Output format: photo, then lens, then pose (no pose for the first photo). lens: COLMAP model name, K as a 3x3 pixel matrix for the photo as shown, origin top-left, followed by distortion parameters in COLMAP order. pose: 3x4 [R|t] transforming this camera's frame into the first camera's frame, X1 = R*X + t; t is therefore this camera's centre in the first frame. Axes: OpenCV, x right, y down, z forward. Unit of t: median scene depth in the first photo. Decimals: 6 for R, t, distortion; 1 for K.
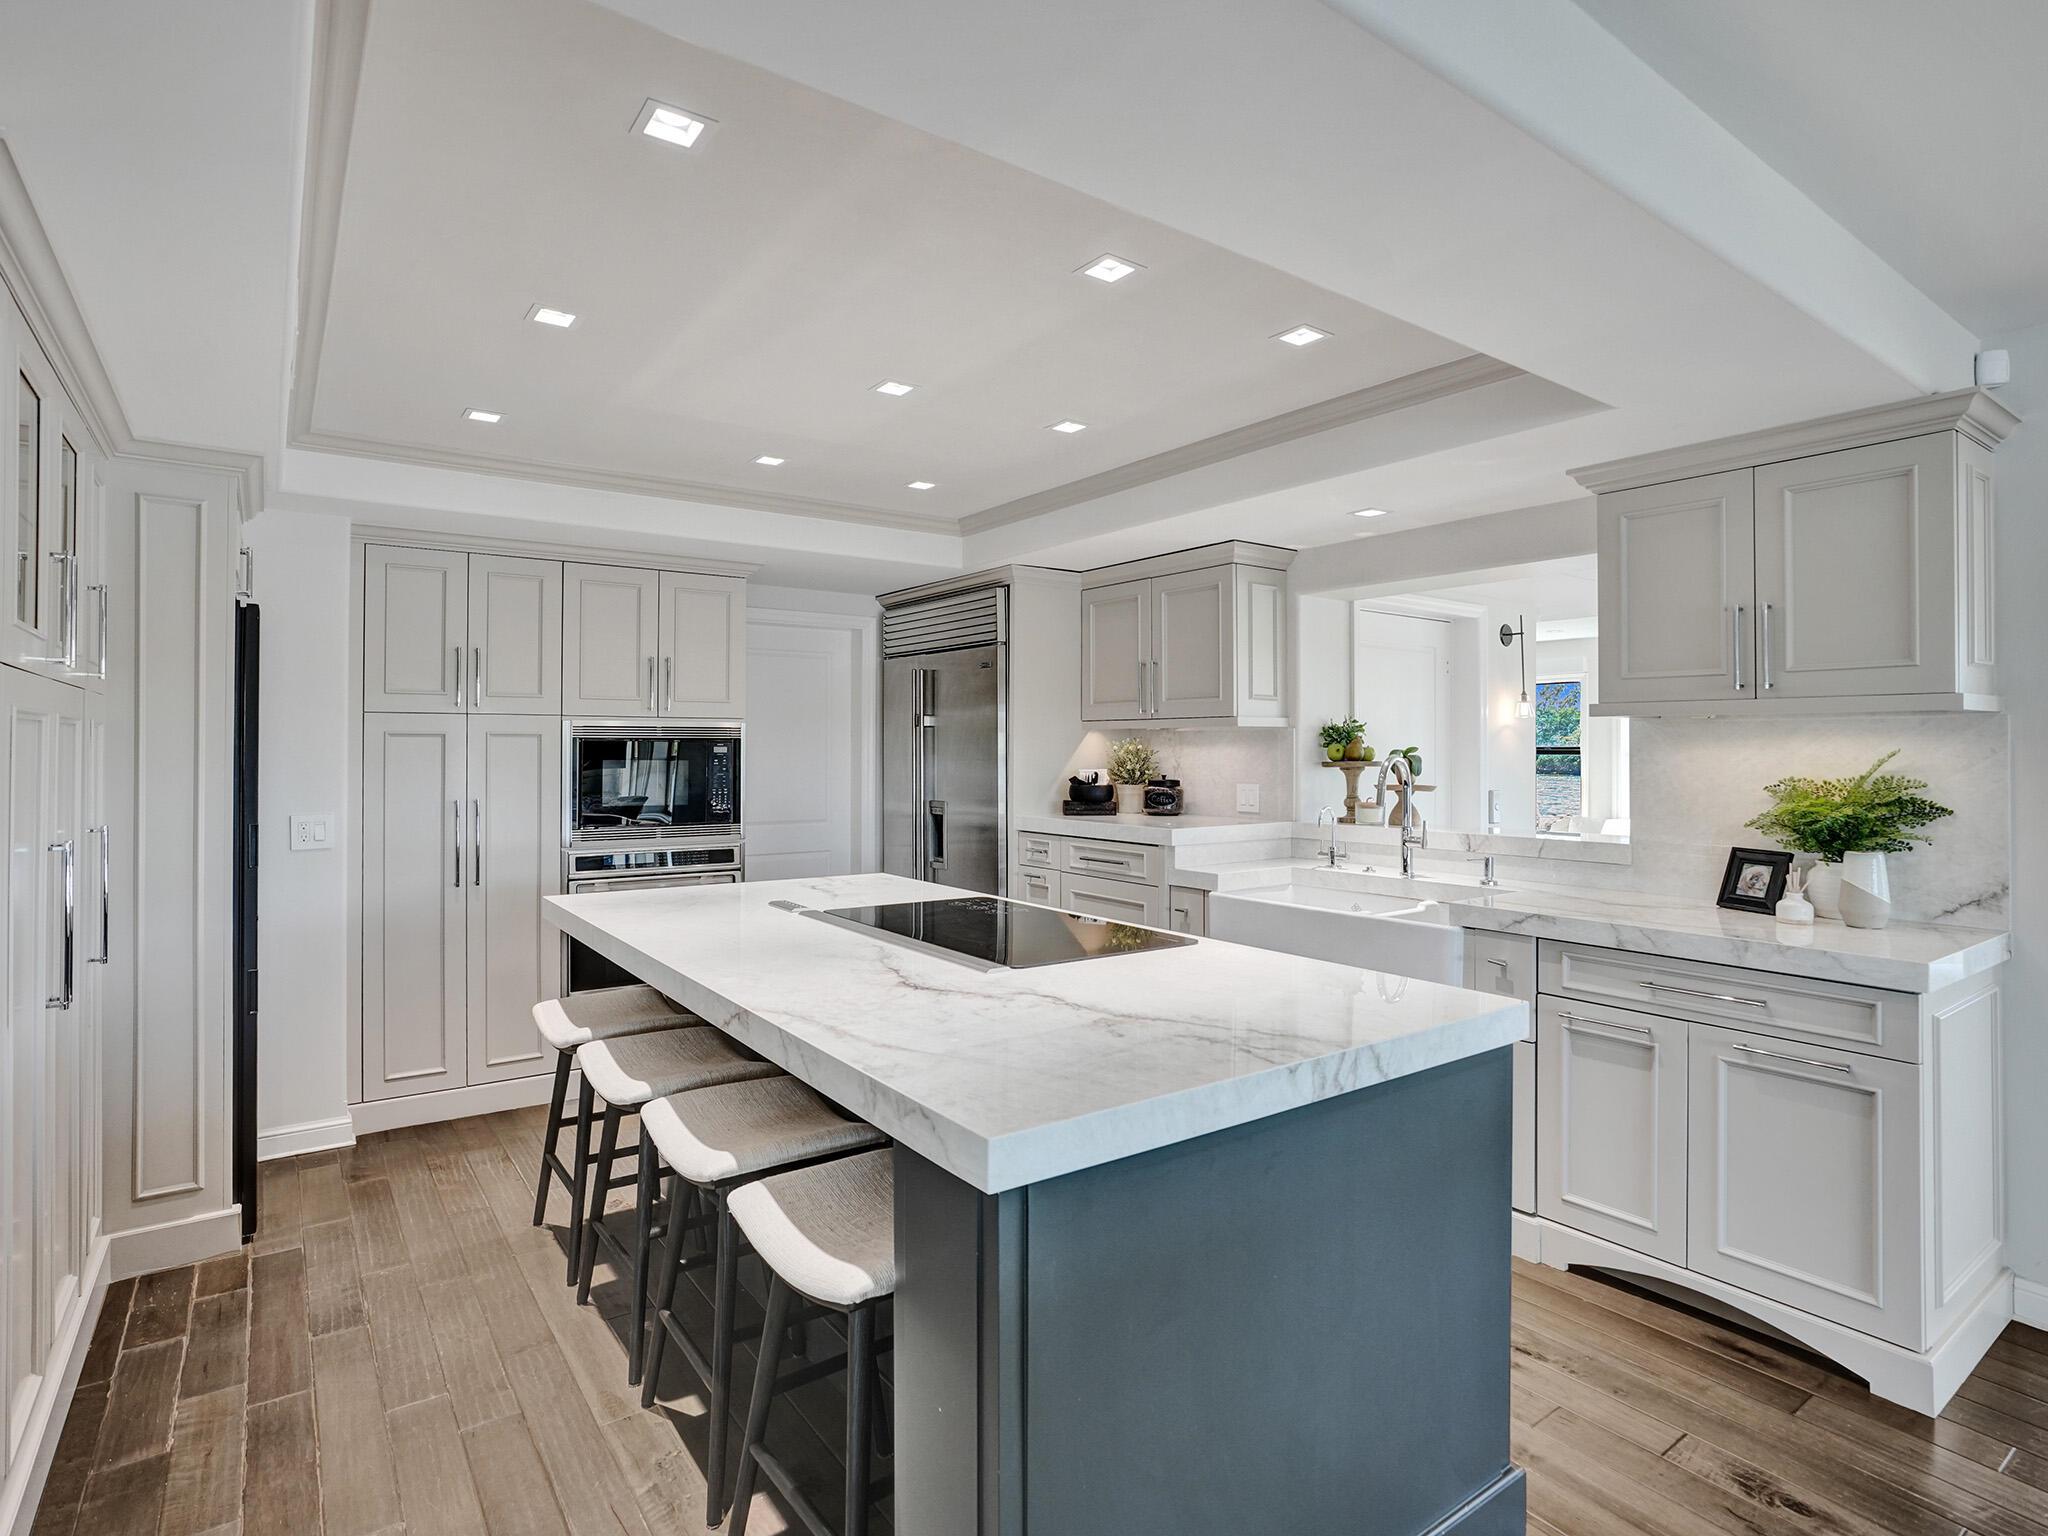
lens RADIAL K [[1075.4, 0, 1019.2], [0, 1075.4, 745.6], [0, 0, 1]] dist [-0.064902, 0.047495]
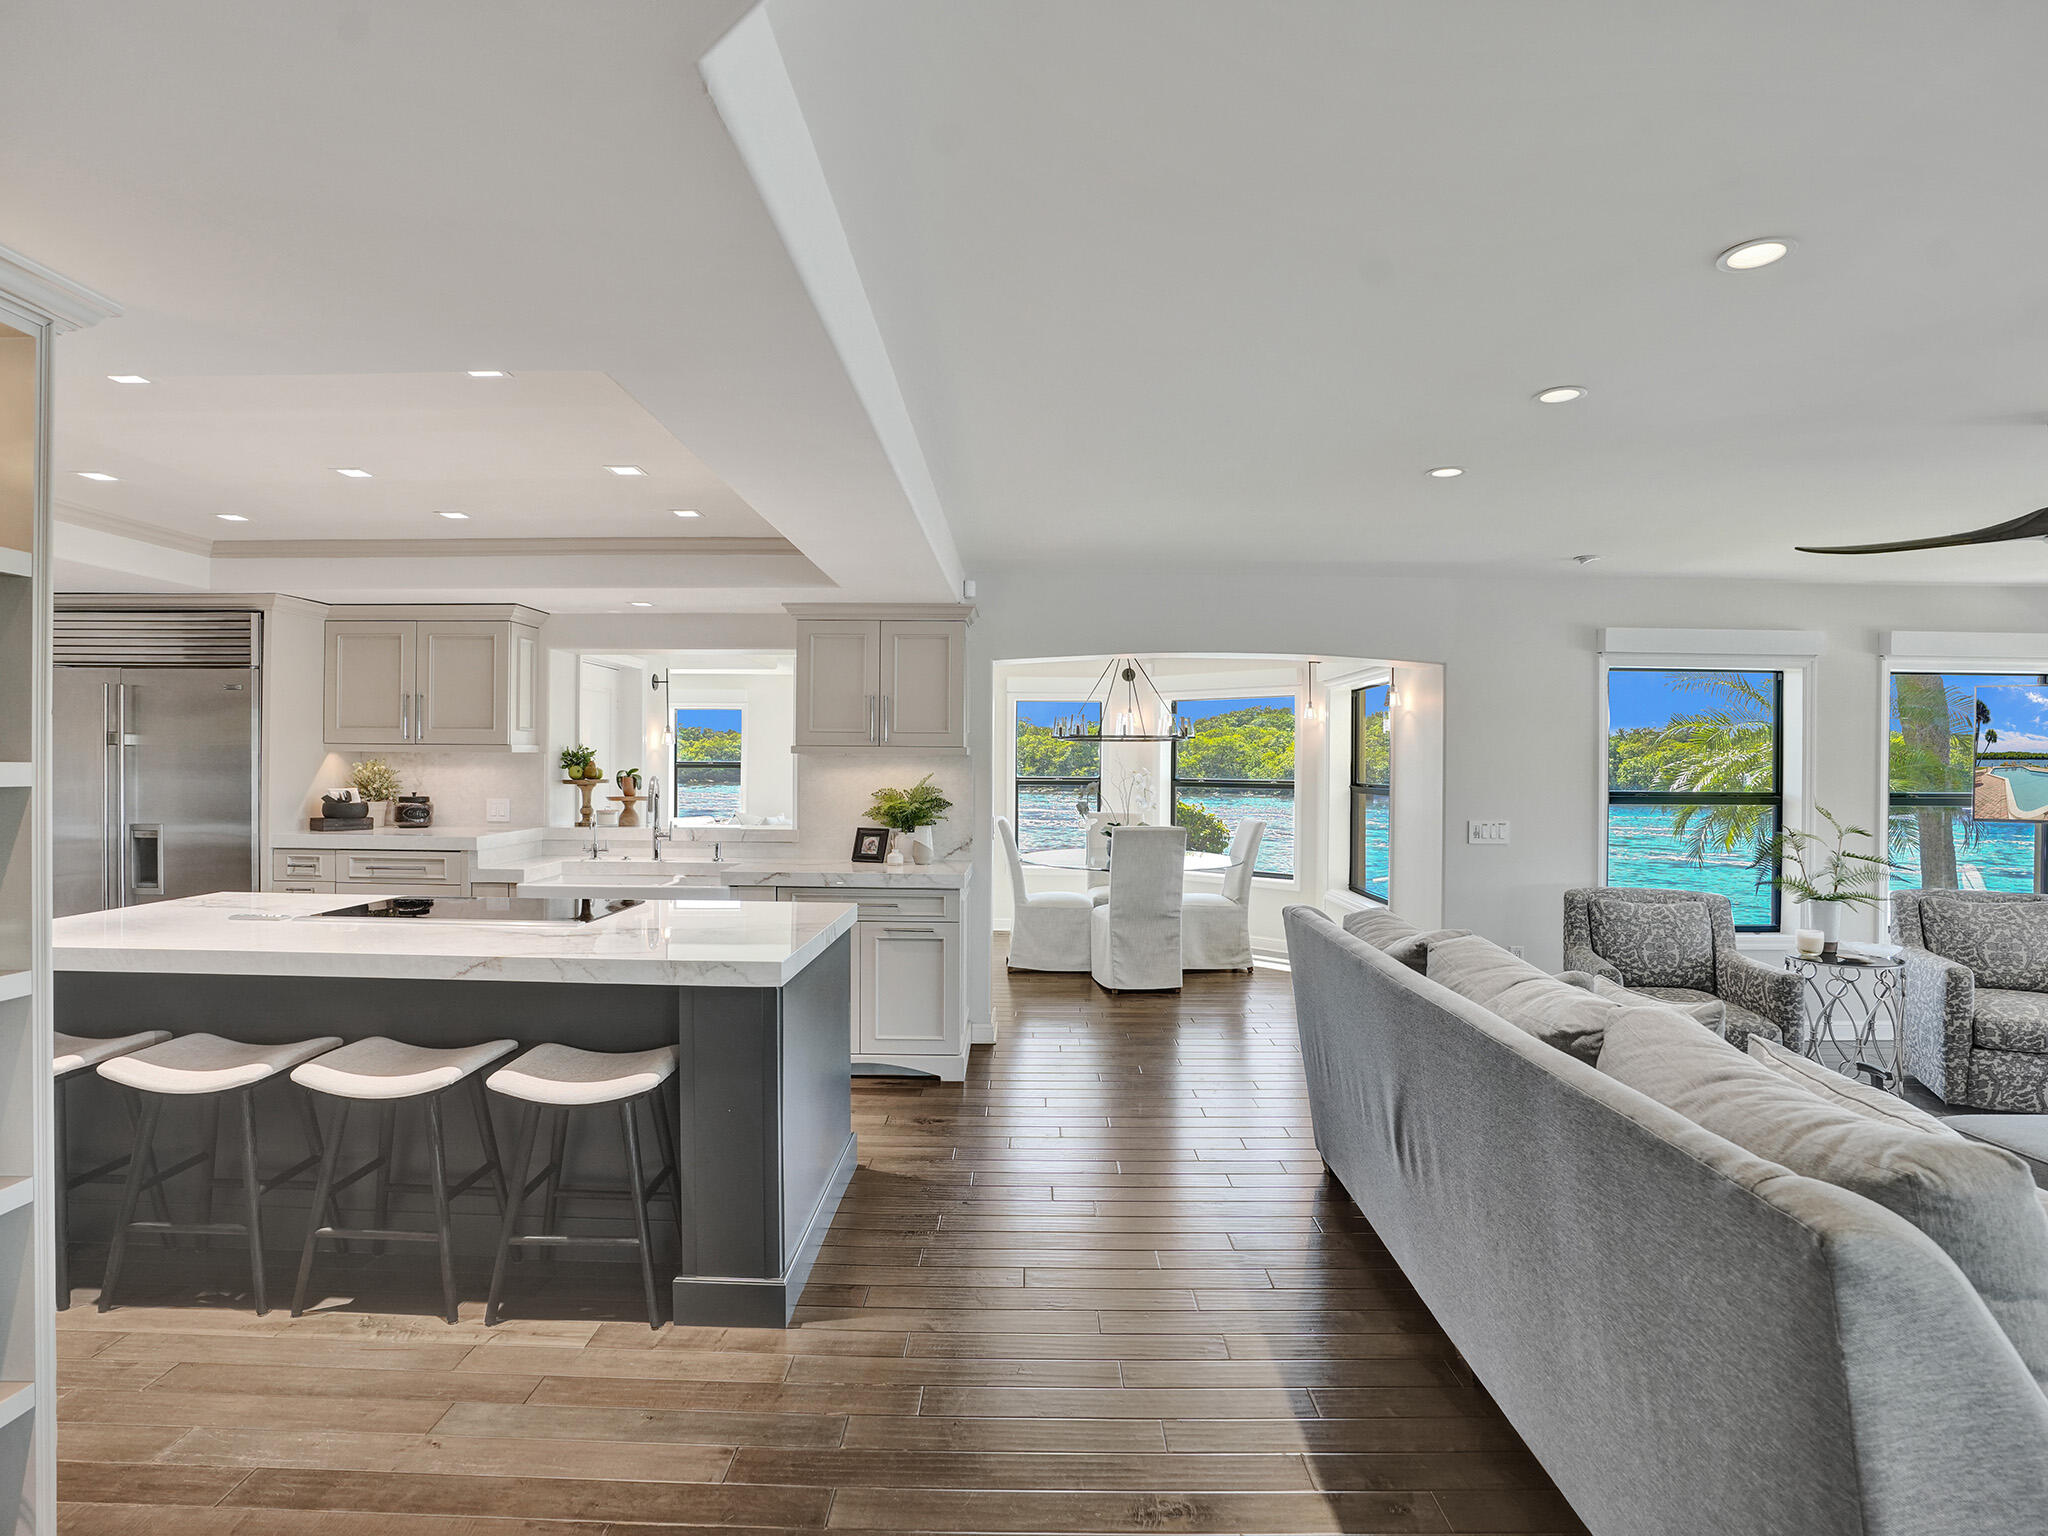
lens RADIAL K [[1069.3, 0, 1010.6], [0, 1069.3, 763.4], [0, 0, 1]] dist [-0.055843, 0.015933]
pose [[0.598218, 0.000599, 0.801333, -0.421092], [-0.008869, 0.999943, 0.005874, -0.017159], [-0.801284, -0.010620, 0.598190, -0.194463]]
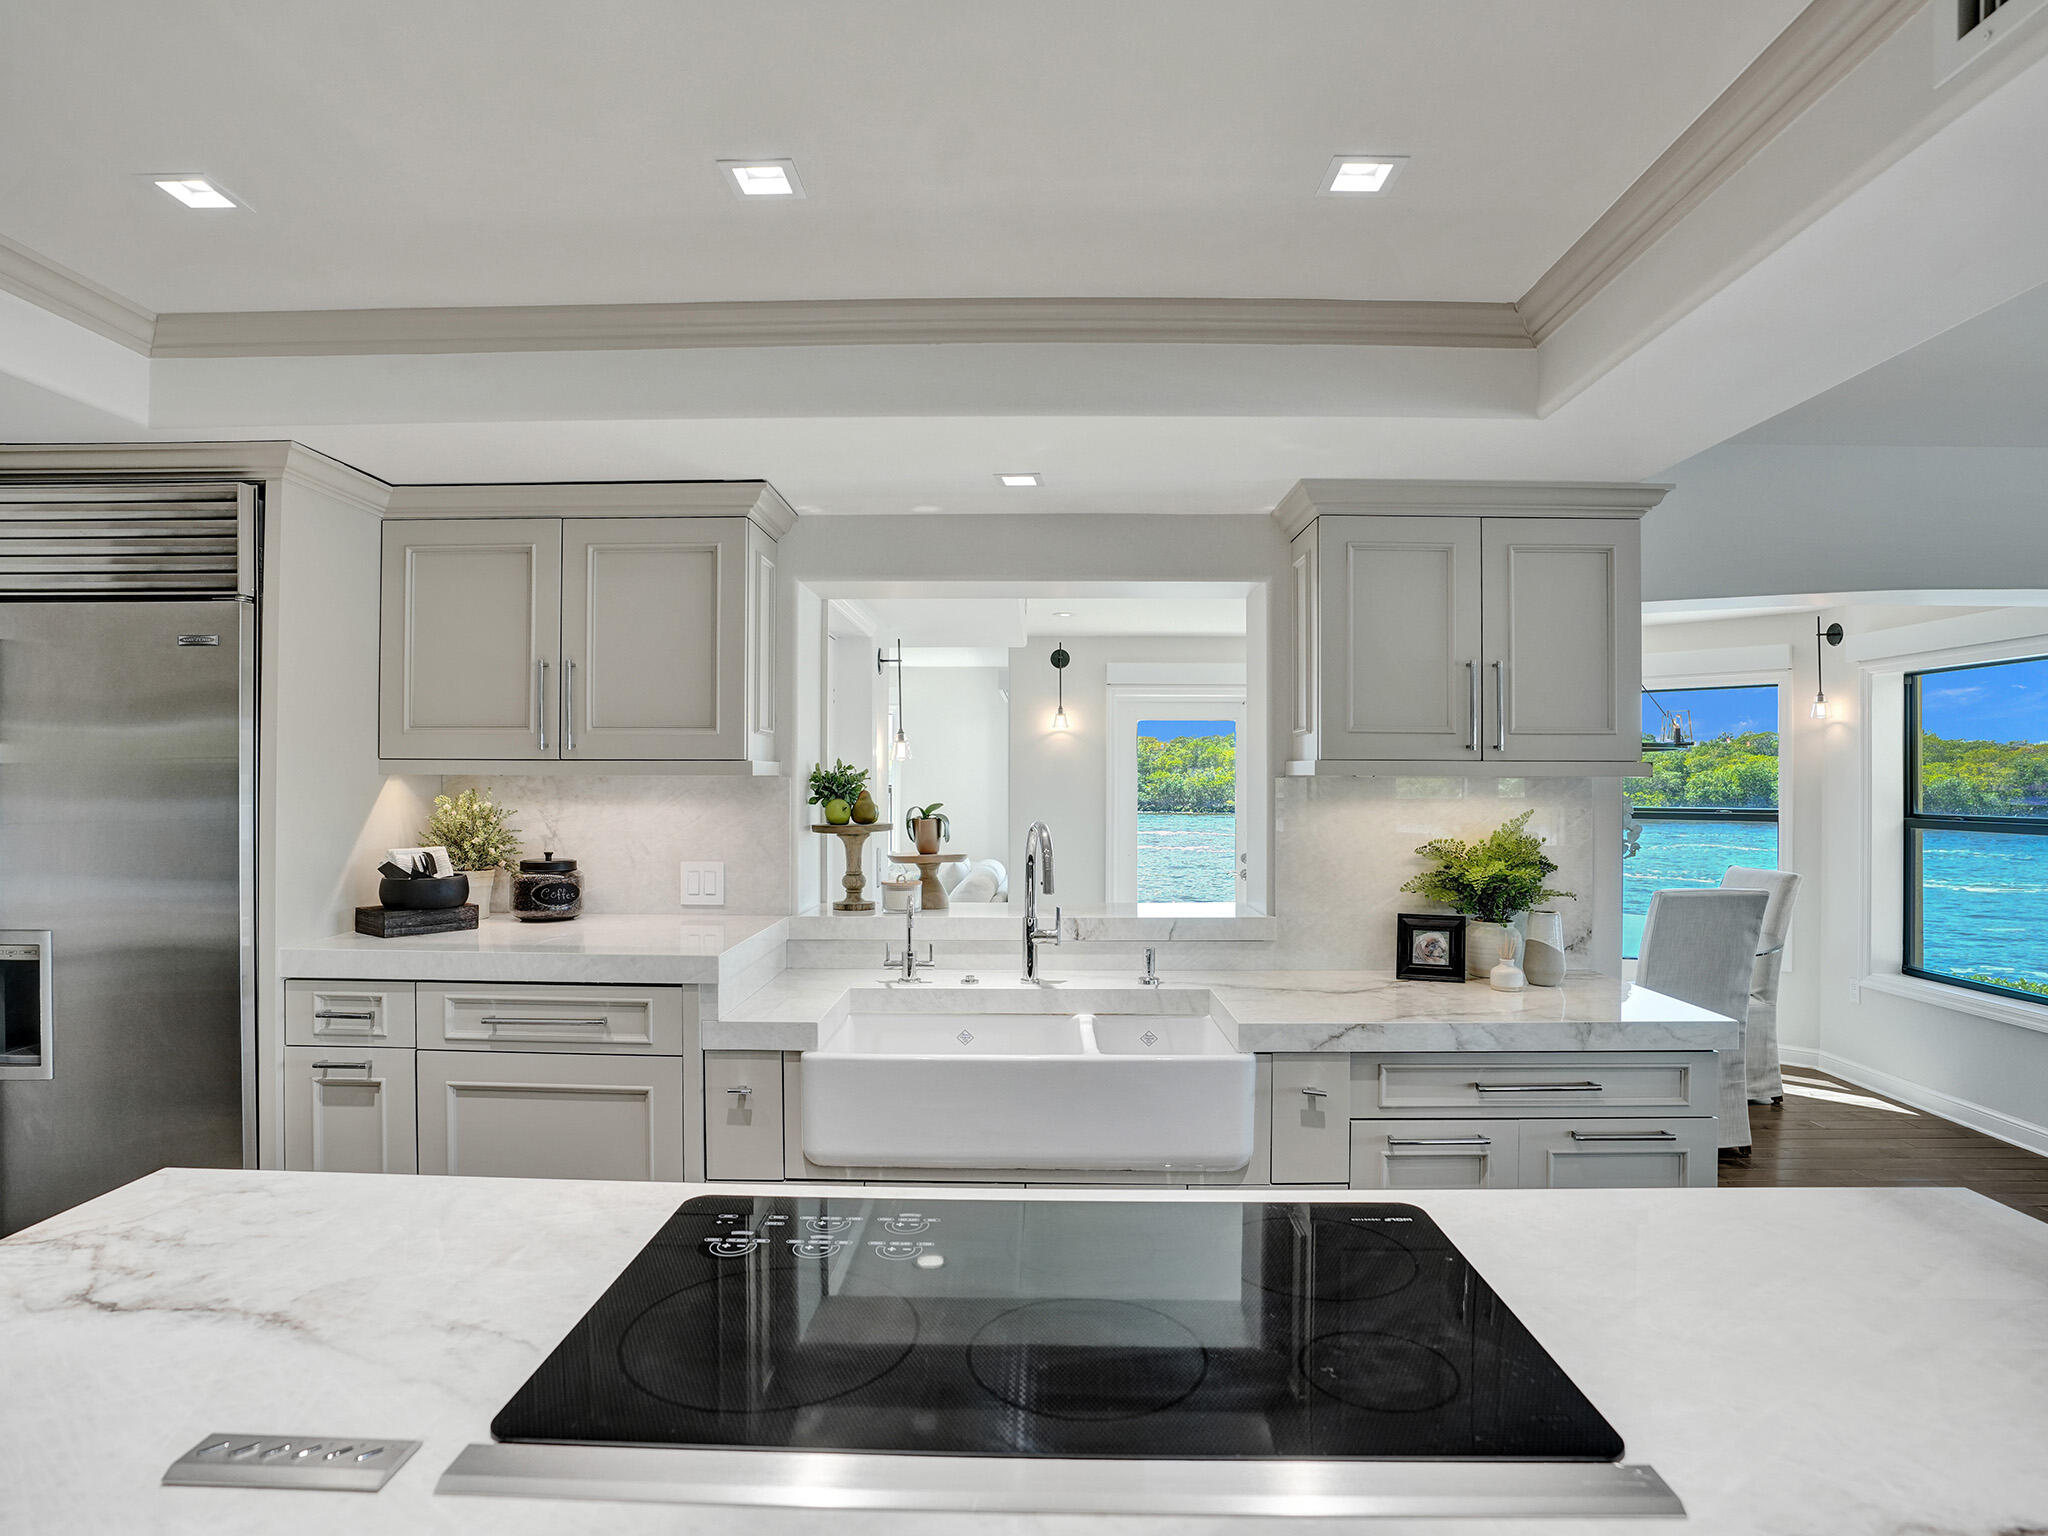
lens RADIAL K [[1117.6, 0, 1026.8], [0, 1117.6, 774.5], [0, 0, 1]] dist [-0.051748, 0.001487]
pose [[0.596233, 0.002089, 0.802808, -0.221071], [-0.004187, 0.999991, 0.000507, -0.019181], [-0.802800, -0.003664, 0.596237, 0.463864]]
